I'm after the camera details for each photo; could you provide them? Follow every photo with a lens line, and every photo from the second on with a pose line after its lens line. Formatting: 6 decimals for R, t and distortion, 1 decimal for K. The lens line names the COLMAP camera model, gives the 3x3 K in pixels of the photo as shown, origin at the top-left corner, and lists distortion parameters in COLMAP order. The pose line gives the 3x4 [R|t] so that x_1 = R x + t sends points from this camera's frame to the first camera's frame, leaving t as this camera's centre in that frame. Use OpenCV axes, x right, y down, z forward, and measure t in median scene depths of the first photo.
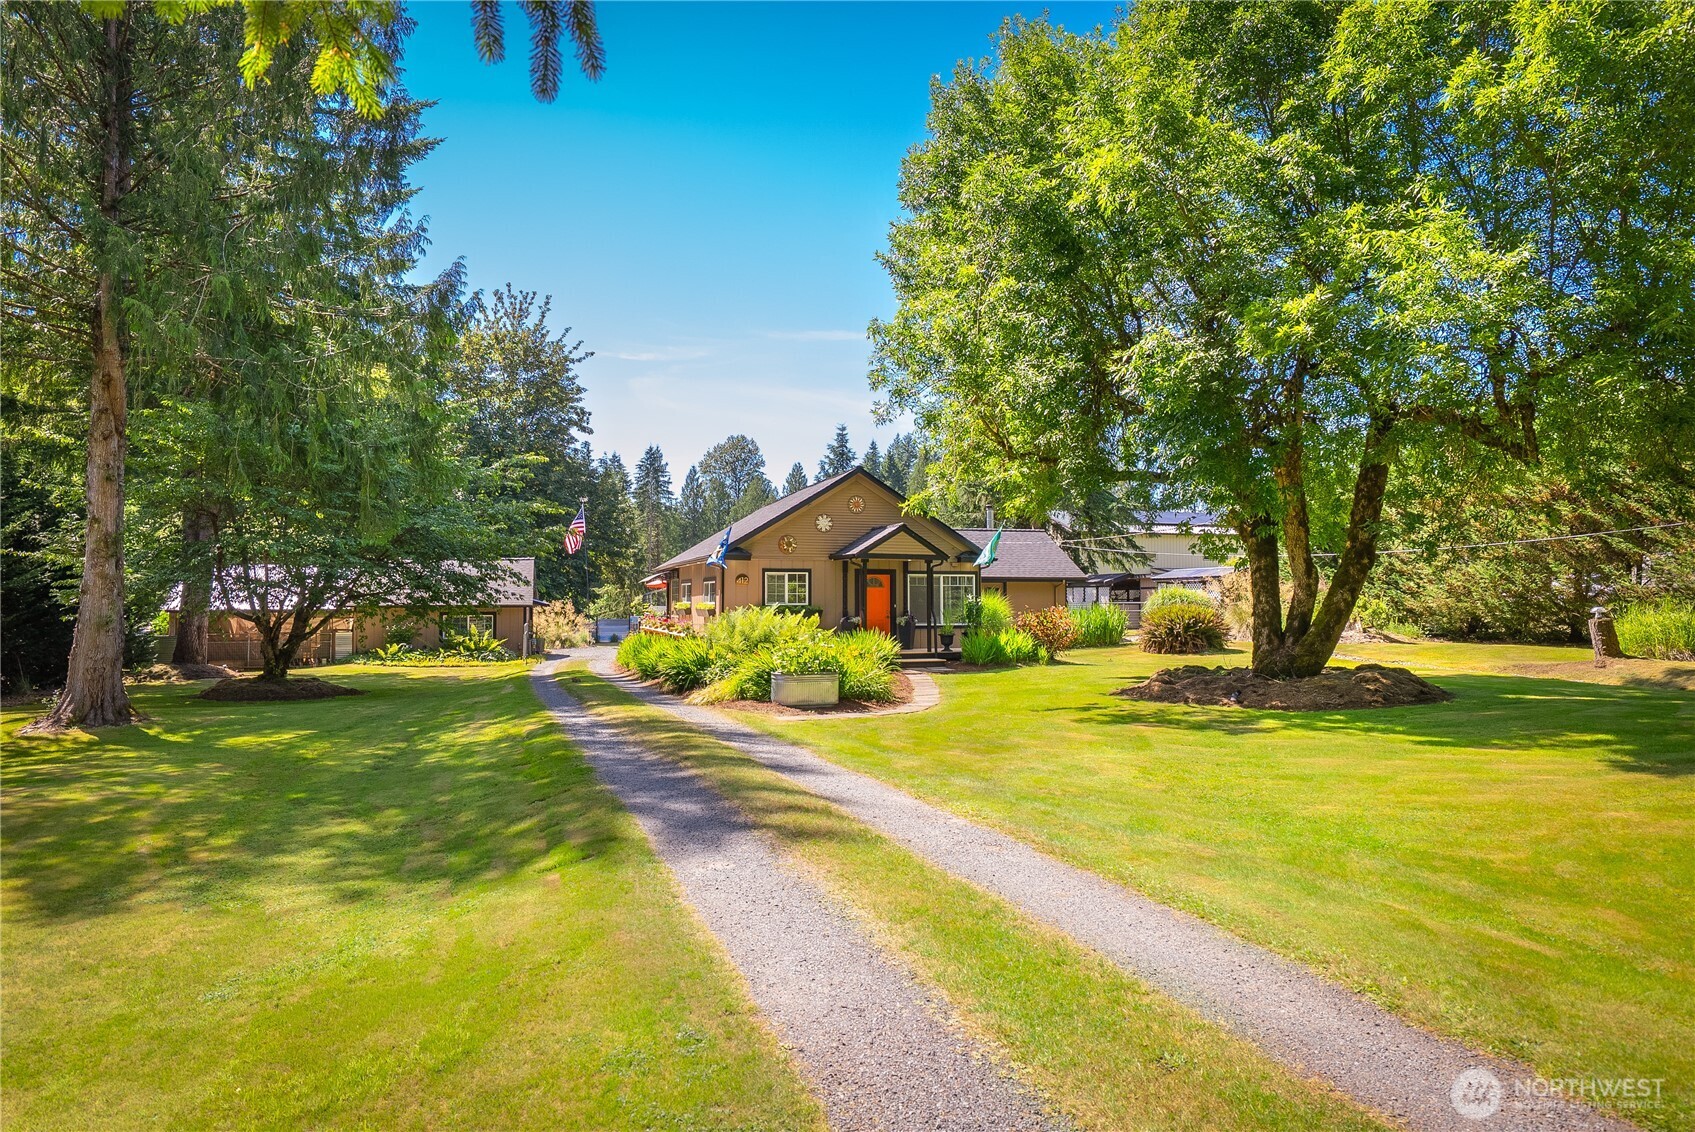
lens RADIAL K [[1100.4, 0, 847.5], [0, 1100.4, 566.0], [0, 0, 1]] dist [-0.004041, -0.000210]
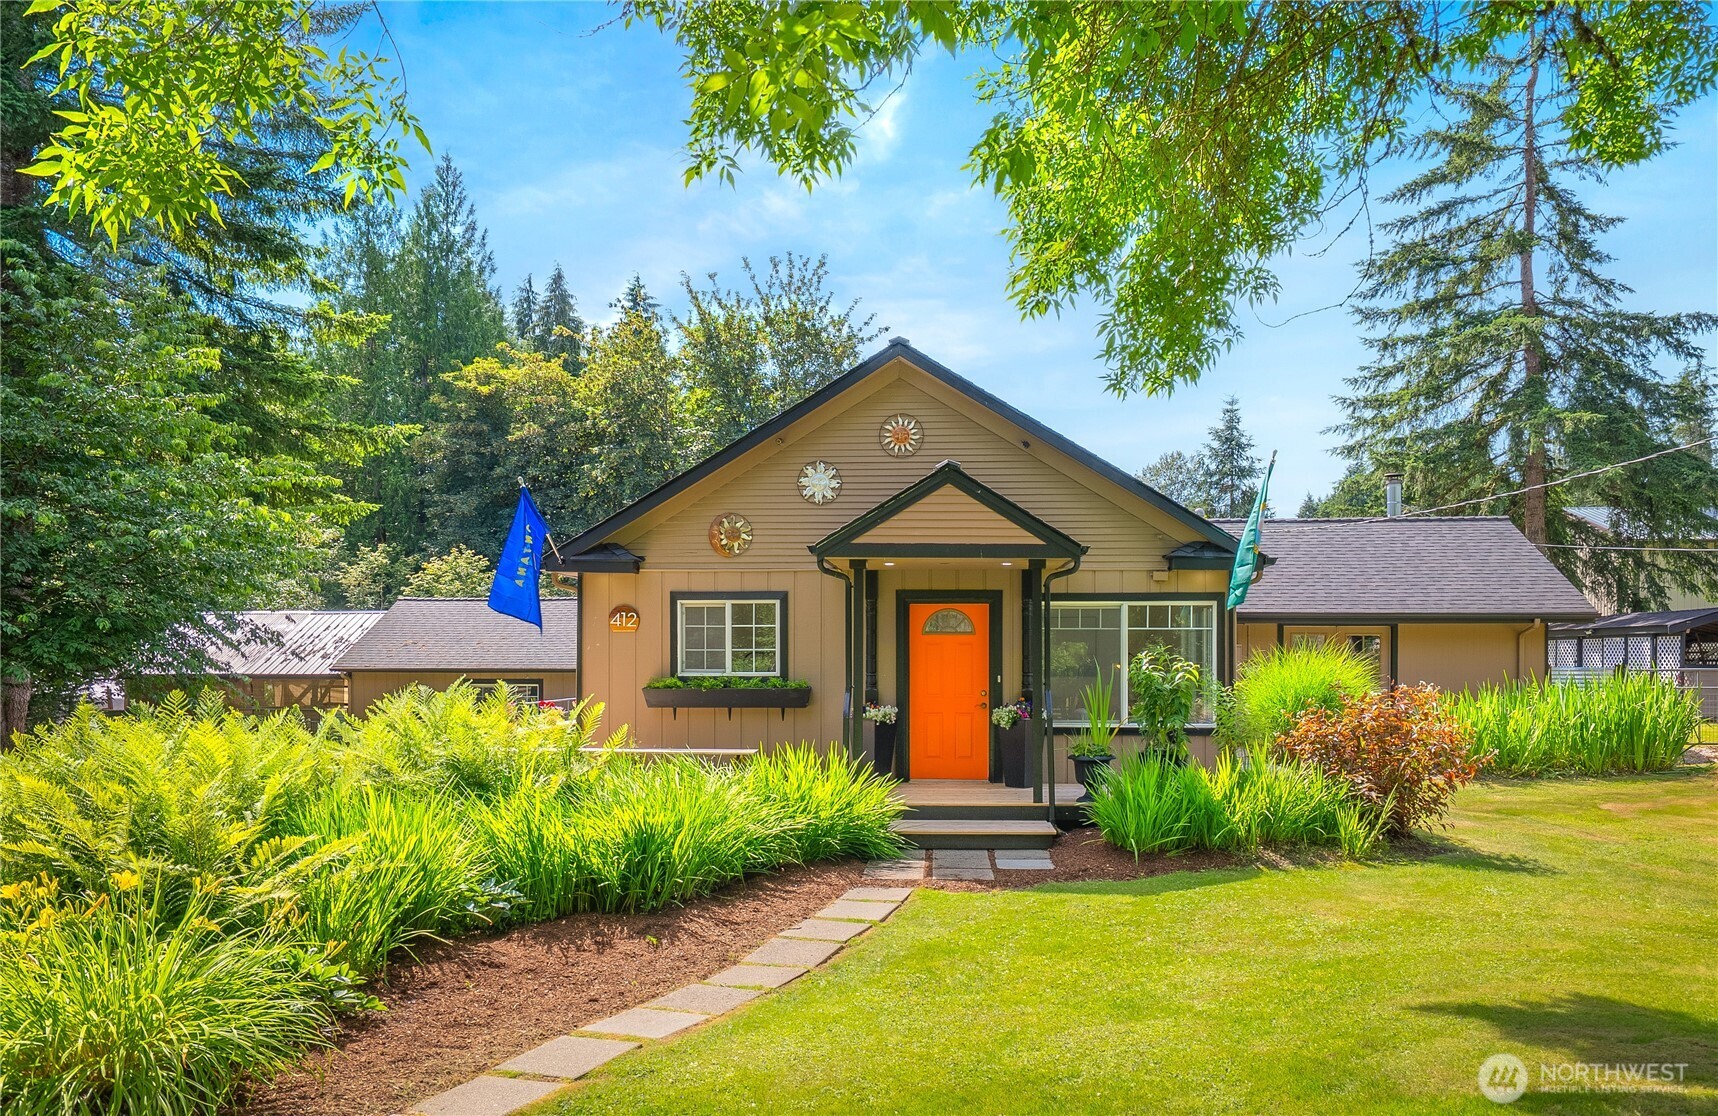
lens RADIAL K [[1240.9, 0, 861.8], [0, 1240.9, 647.2], [0, 0, 1]] dist [0.026389, 0.003054]
pose [[0.928972, -0.001879, -0.370146, 0.141043], [0.010084, 0.999744, 0.020235, 0.012234], [0.370014, -0.022530, 0.928753, 0.464258]]
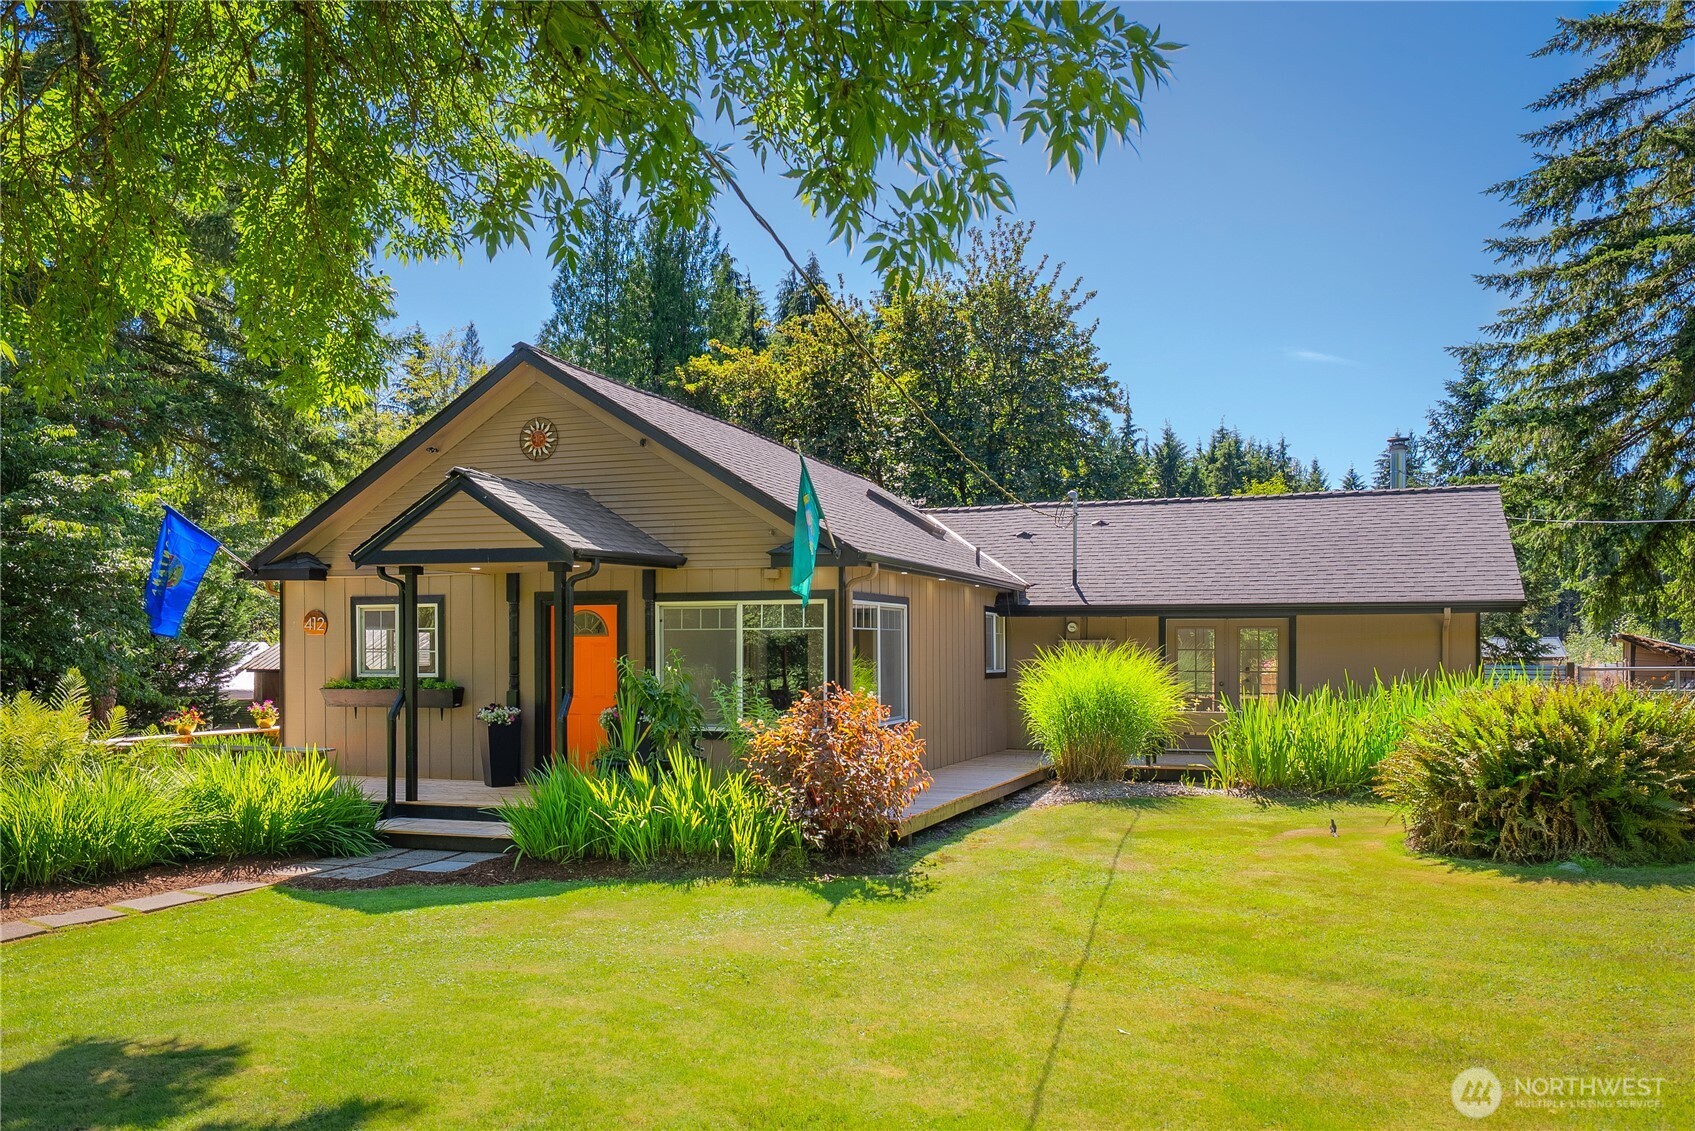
lens RADIAL K [[1306.5, 0, 849.7], [0, 1306.5, 640.6], [0, 0, 1]] dist [0.011994, 0.001806]
pose [[0.787720, -0.005661, -0.616008, 0.341039], [0.021709, 0.999592, 0.018574, 0.012003], [0.615651, -0.028004, 0.787521, 0.566864]]
